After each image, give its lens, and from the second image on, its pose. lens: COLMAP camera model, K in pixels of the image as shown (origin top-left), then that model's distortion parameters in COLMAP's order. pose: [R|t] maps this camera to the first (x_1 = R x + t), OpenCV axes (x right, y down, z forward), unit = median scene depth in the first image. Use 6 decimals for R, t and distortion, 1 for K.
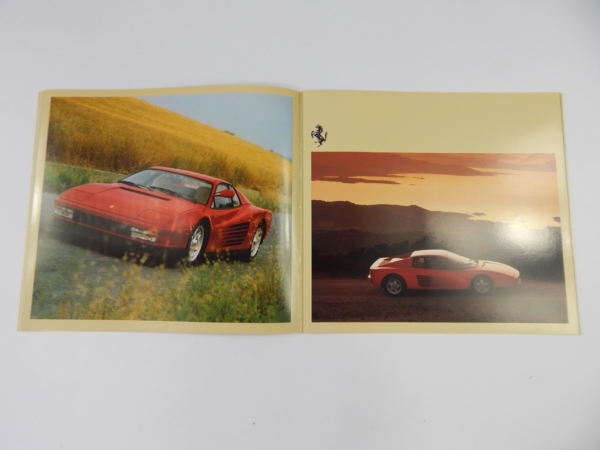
lens RADIAL K [[405.0, 0, 295.2], [0, 405.0, 223.7], [0, 0, 1]] dist [-0.010359, -0.014938]
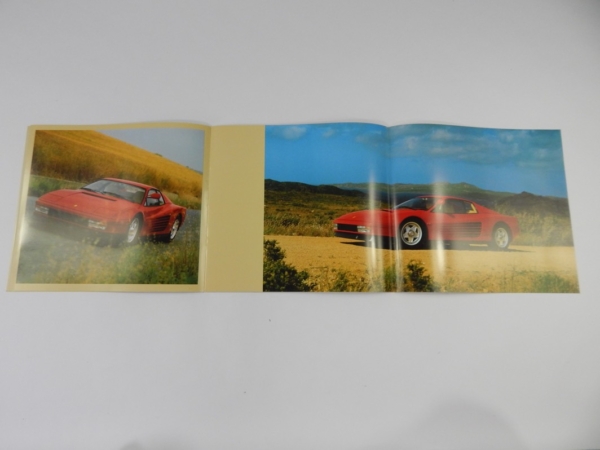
lens RADIAL K [[405.0, 0, 304.8], [0, 405.0, 227.0], [0, 0, 1]] dist [-0.010359, -0.014938]
pose [[0.999790, -0.003914, 0.020138, 0.334337], [0.005018, 0.998469, -0.055081, 0.117752], [-0.019891, 0.055171, 0.998279, -0.446639]]
